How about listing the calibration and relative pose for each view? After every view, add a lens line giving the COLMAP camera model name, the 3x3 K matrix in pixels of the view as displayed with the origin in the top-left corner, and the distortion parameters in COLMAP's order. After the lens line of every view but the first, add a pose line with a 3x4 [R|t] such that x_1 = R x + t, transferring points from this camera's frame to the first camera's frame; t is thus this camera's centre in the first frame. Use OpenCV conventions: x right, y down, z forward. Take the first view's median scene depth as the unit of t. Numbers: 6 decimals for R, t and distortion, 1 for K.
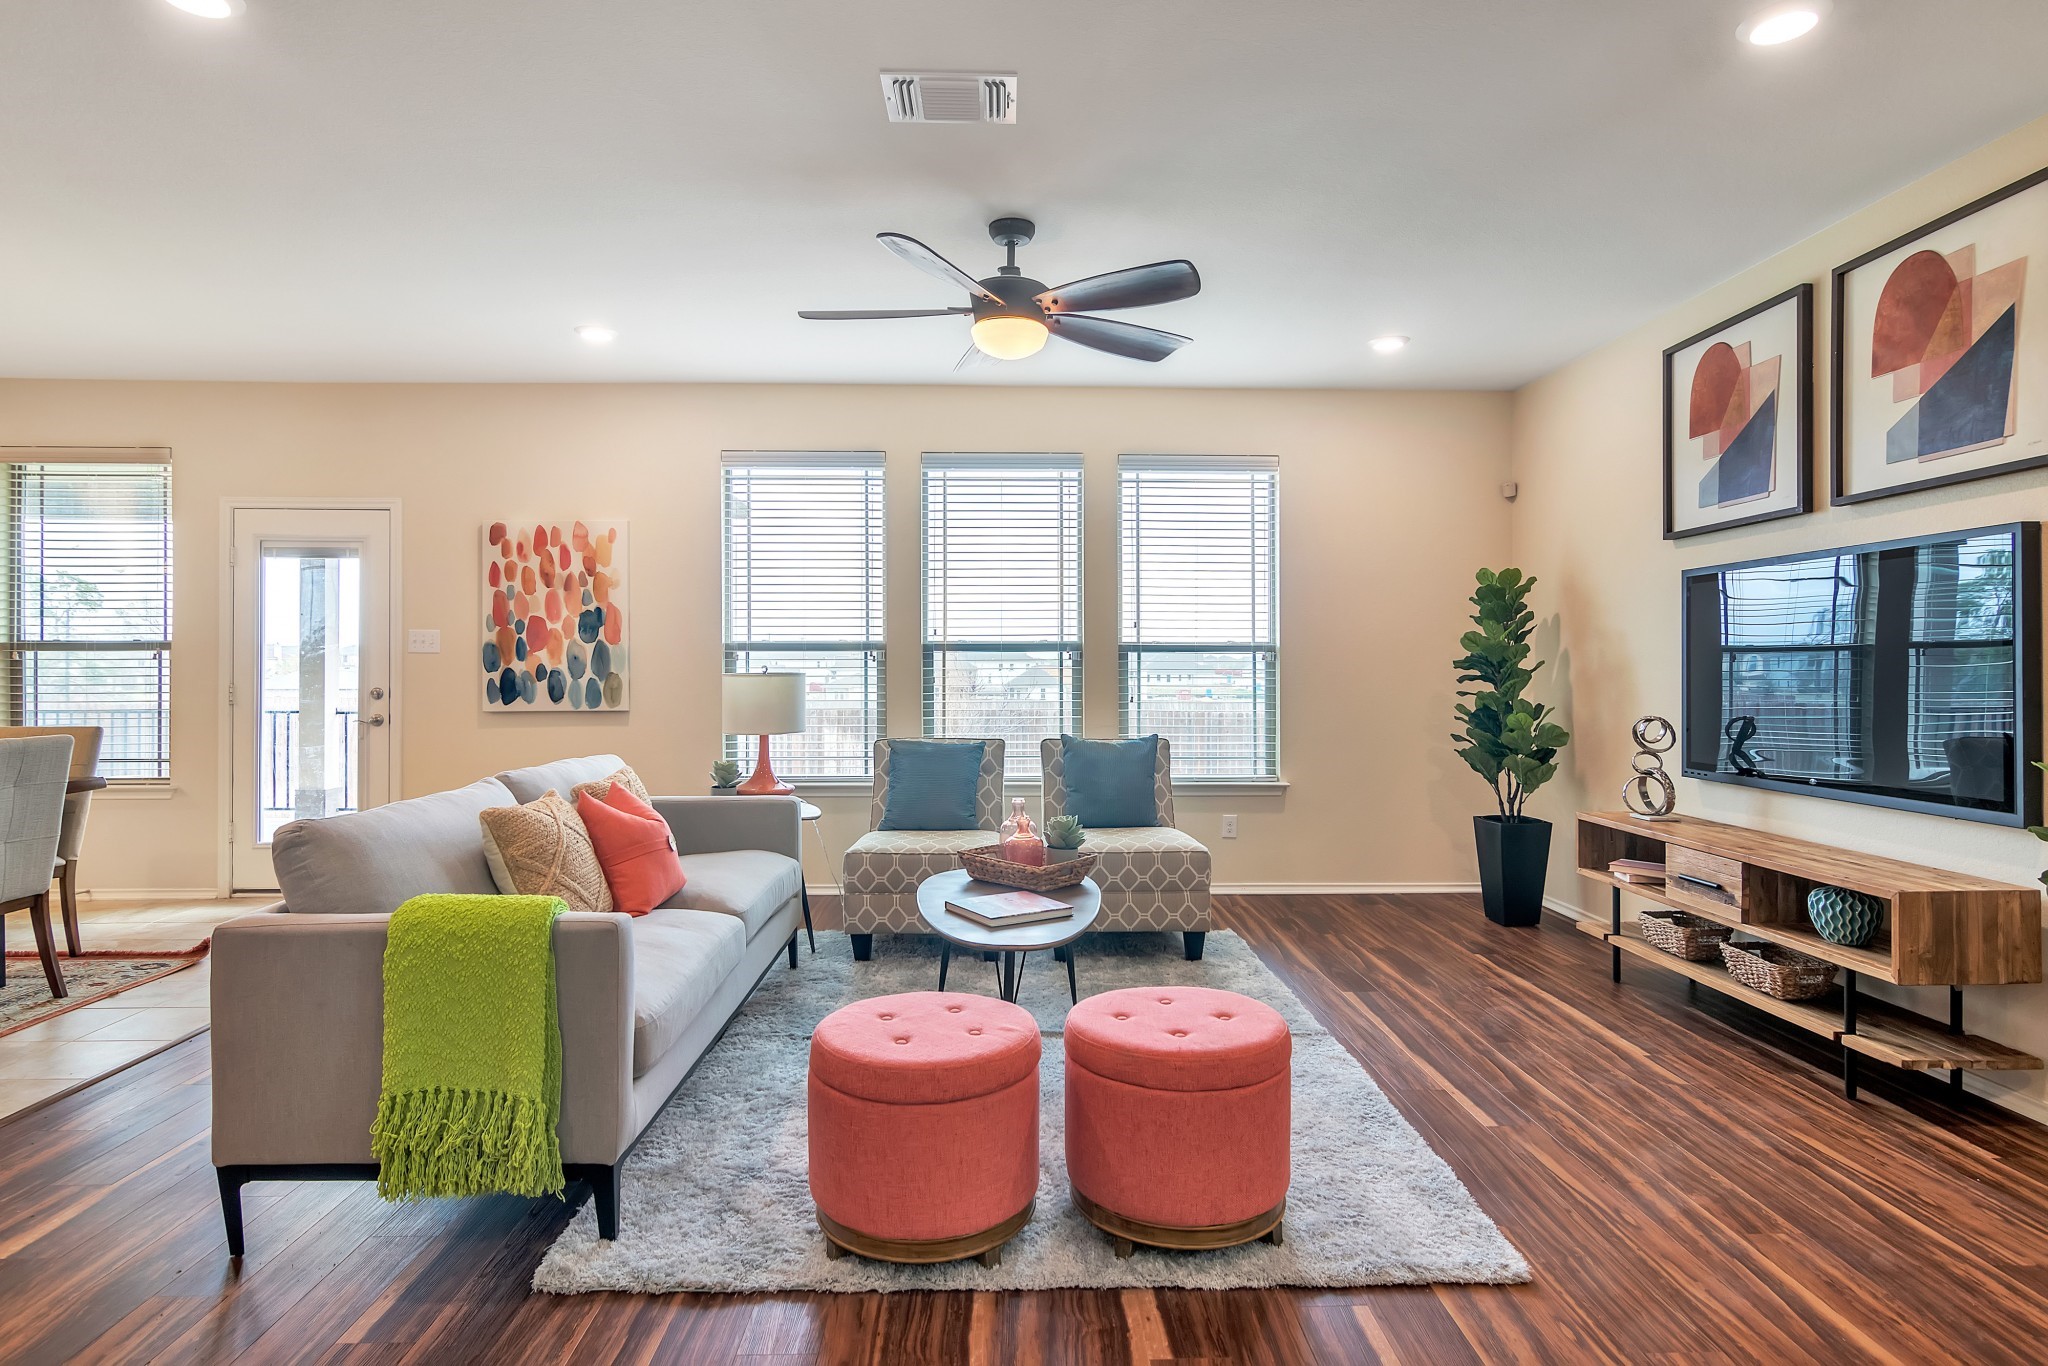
lens RADIAL K [[1076.4, 0, 1013.4], [0, 1076.4, 657.0], [0, 0, 1]] dist [-0.002703, 0.000392]
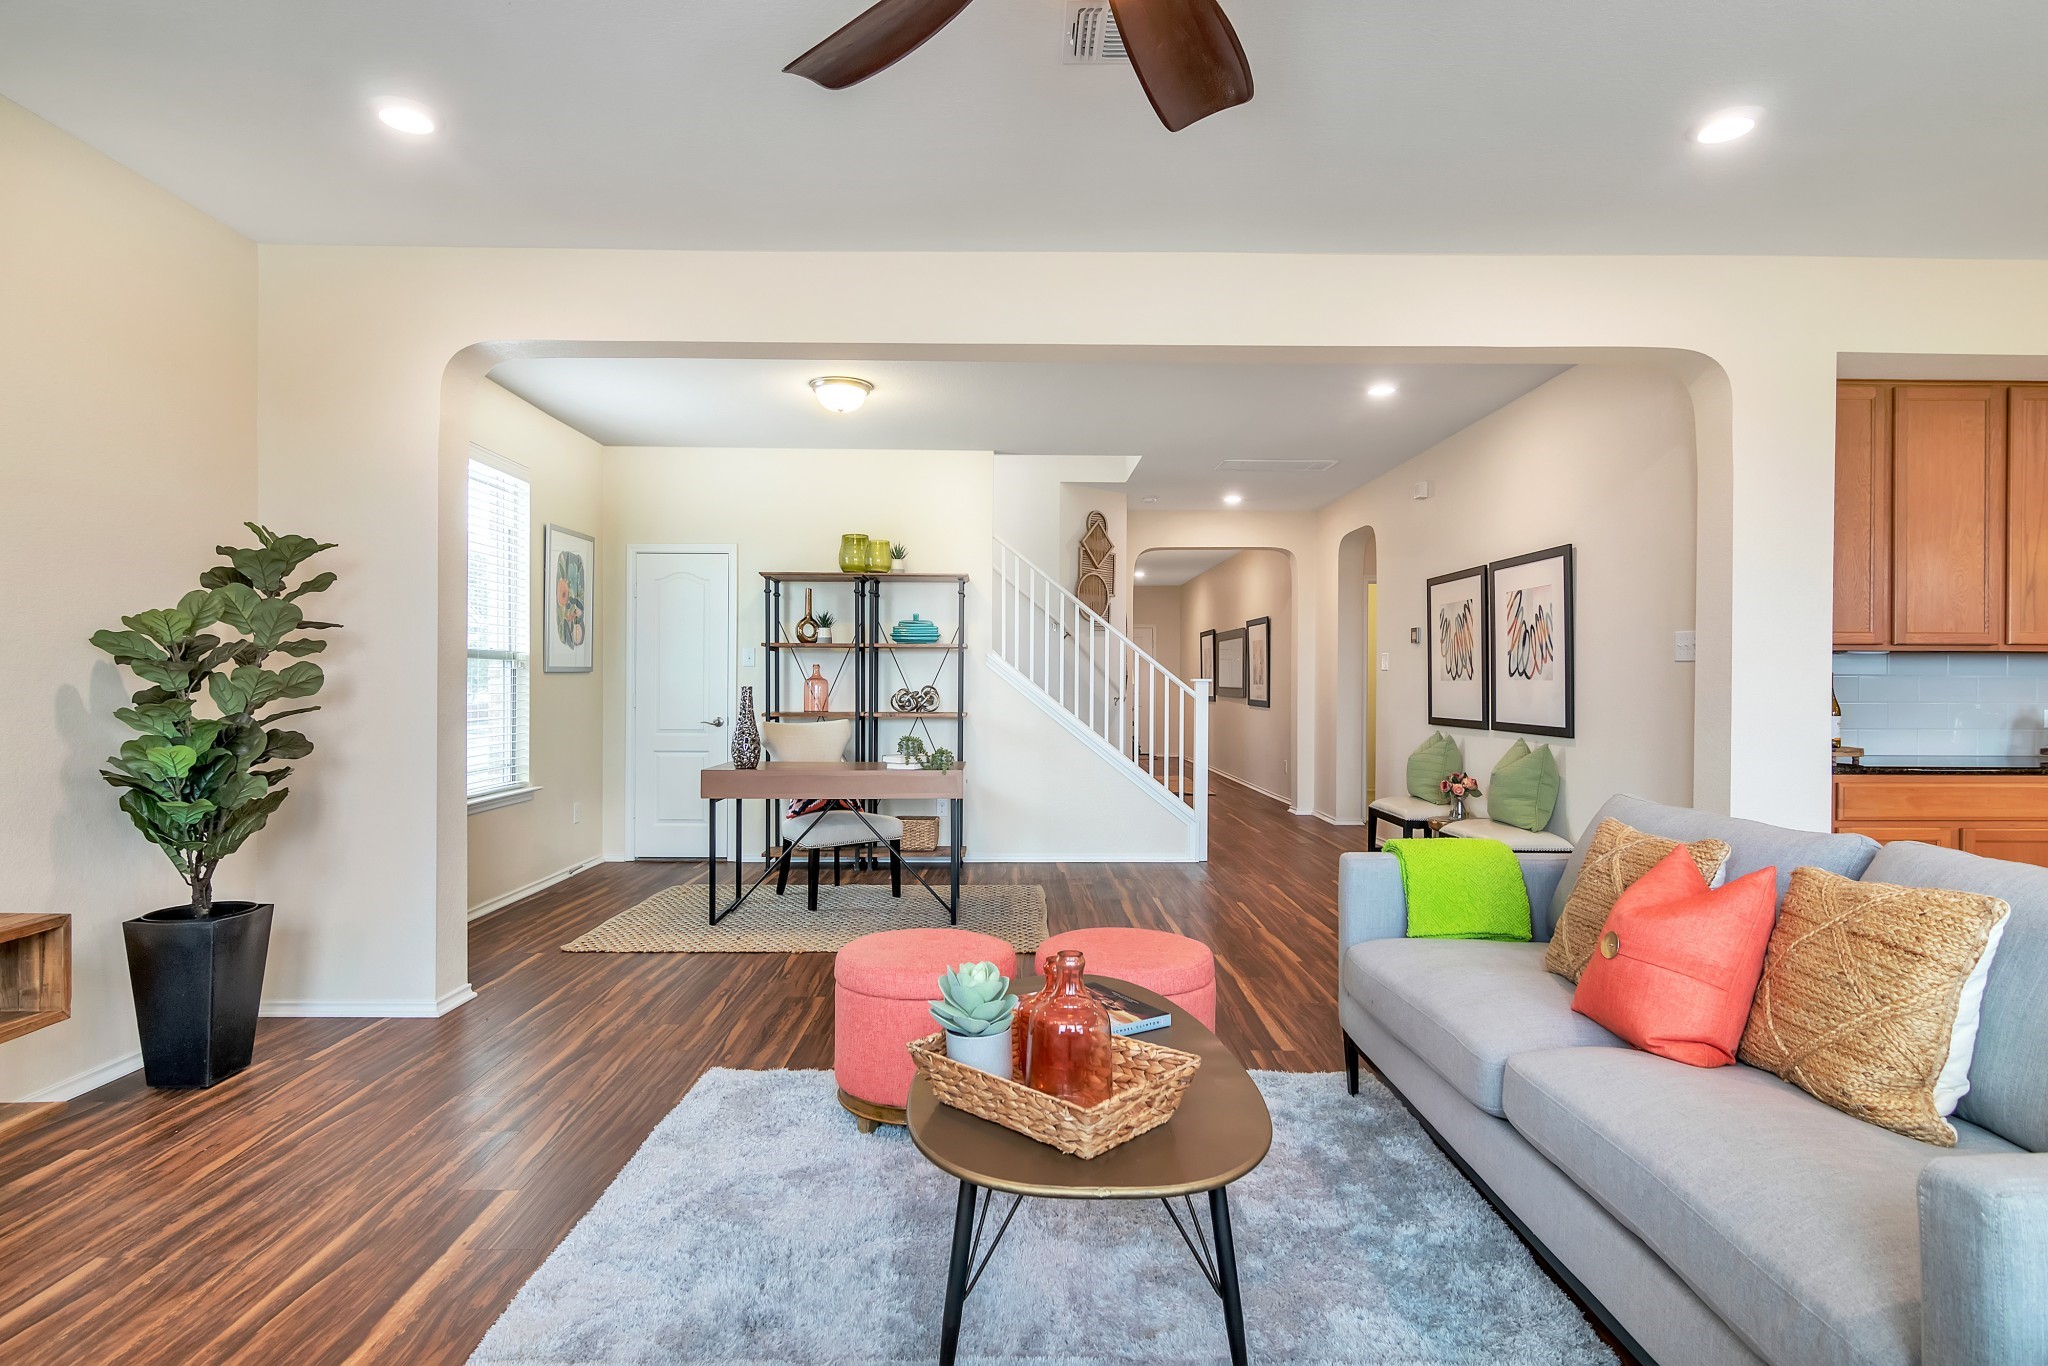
lens RADIAL K [[1066.5, 0, 1019.9], [0, 1066.5, 679.7], [0, 0, 1]] dist [-0.004240, -0.000359]
pose [[-0.999966, -0.004815, 0.006760, 0.016180], [-0.004868, 0.999957, -0.007947, 0.014873], [-0.006721, -0.007980, -0.999946, 1.018708]]
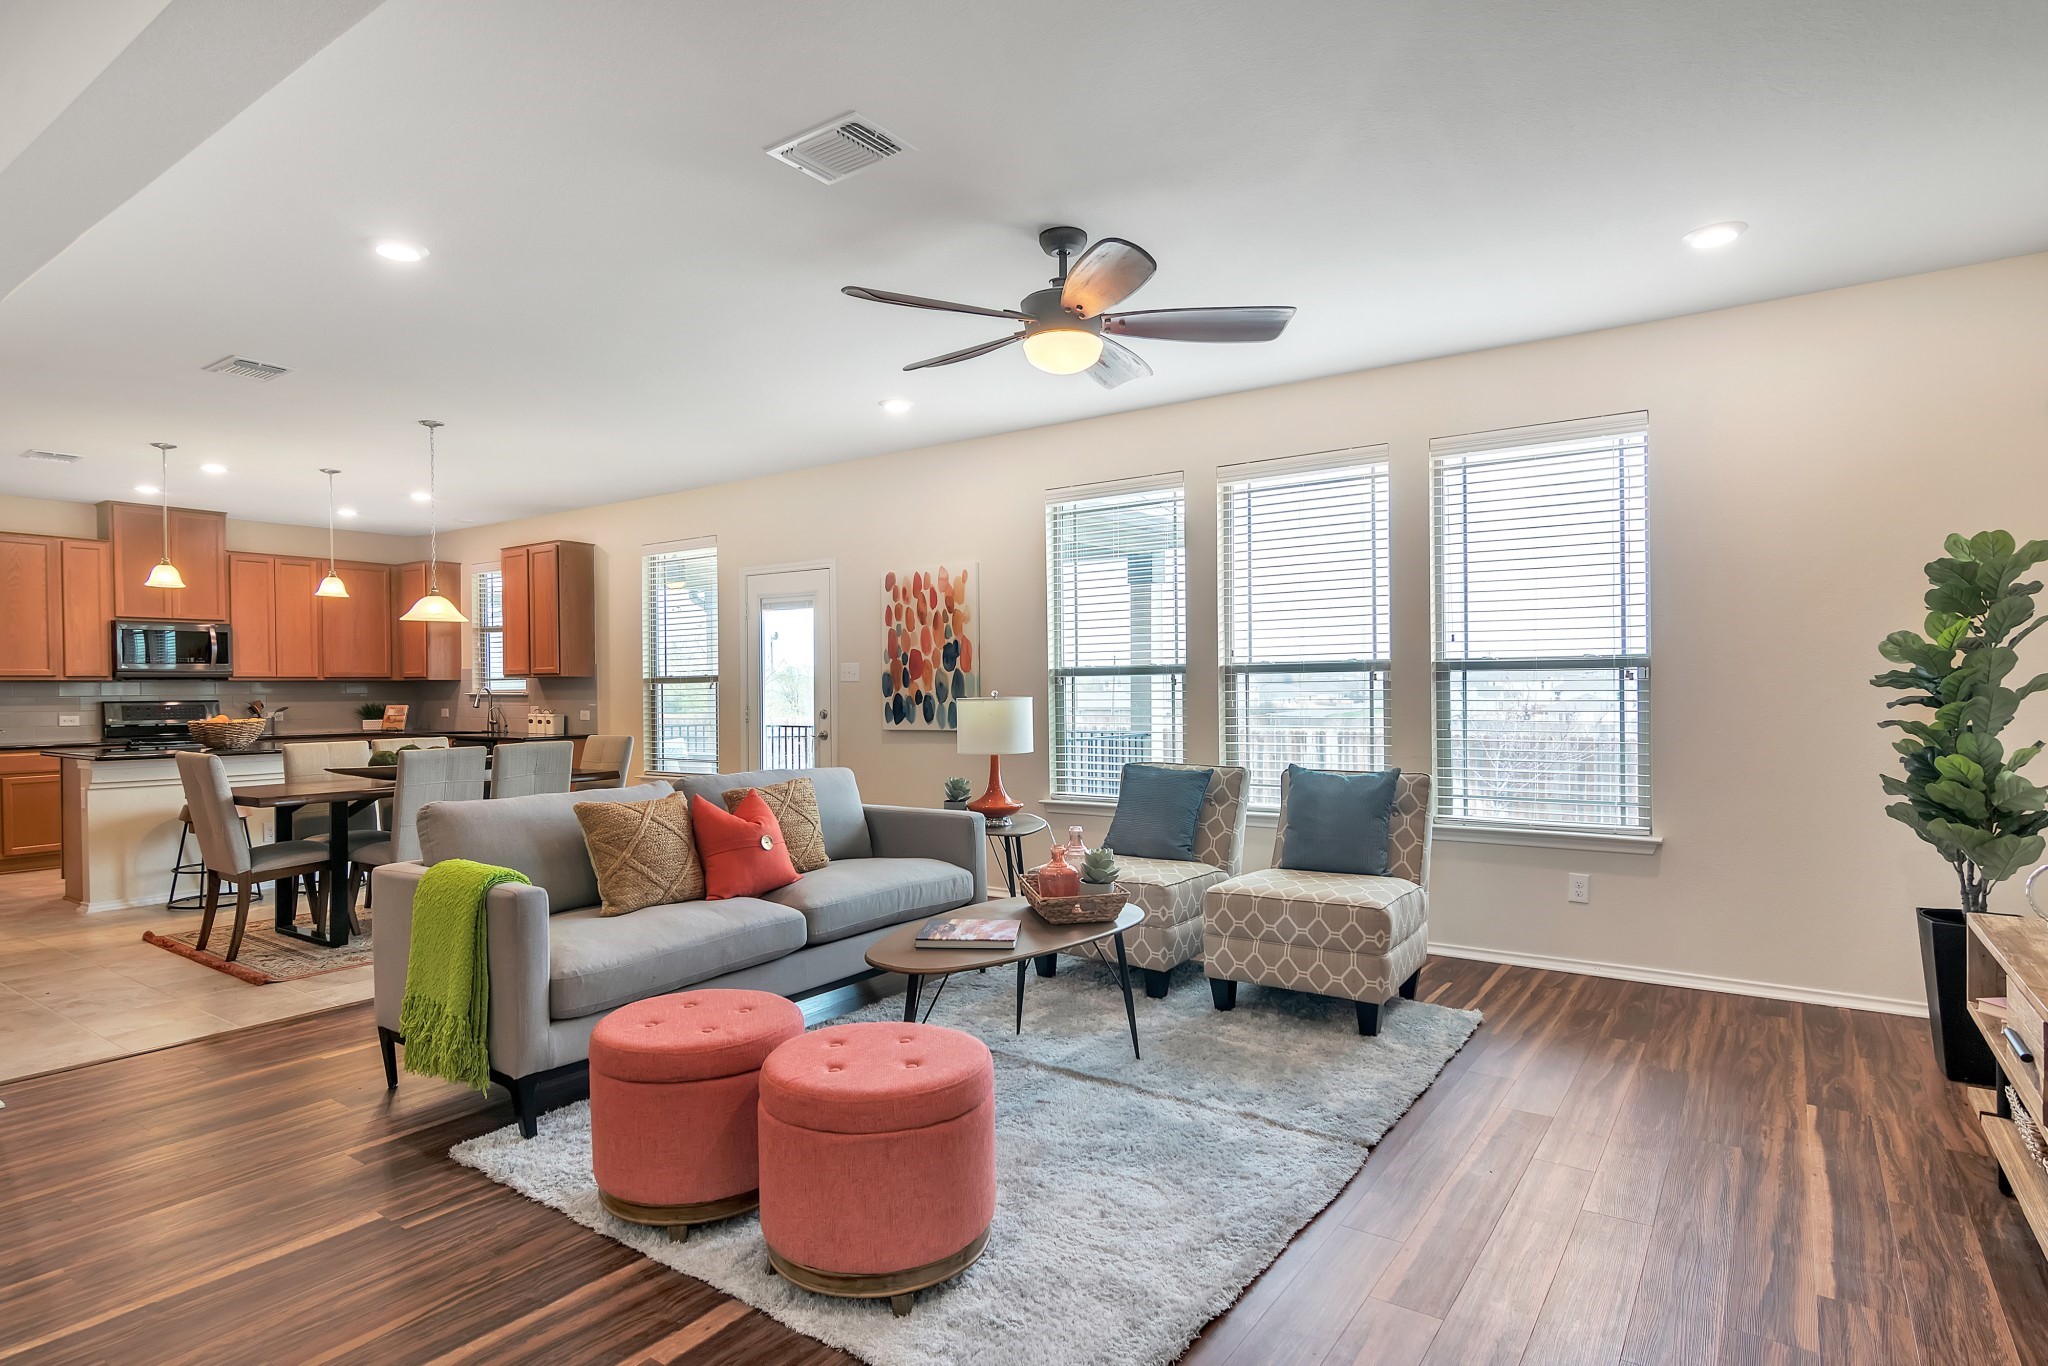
lens RADIAL K [[1066.5, 0, 1019.9], [0, 1066.5, 679.7], [0, 0, 1]] dist [-0.004240, -0.000359]
pose [[0.805573, -0.013021, -0.592354, 0.376660], [0.013488, 0.999902, -0.003637, 0.001226], [0.592343, -0.005060, 0.805670, 0.139178]]
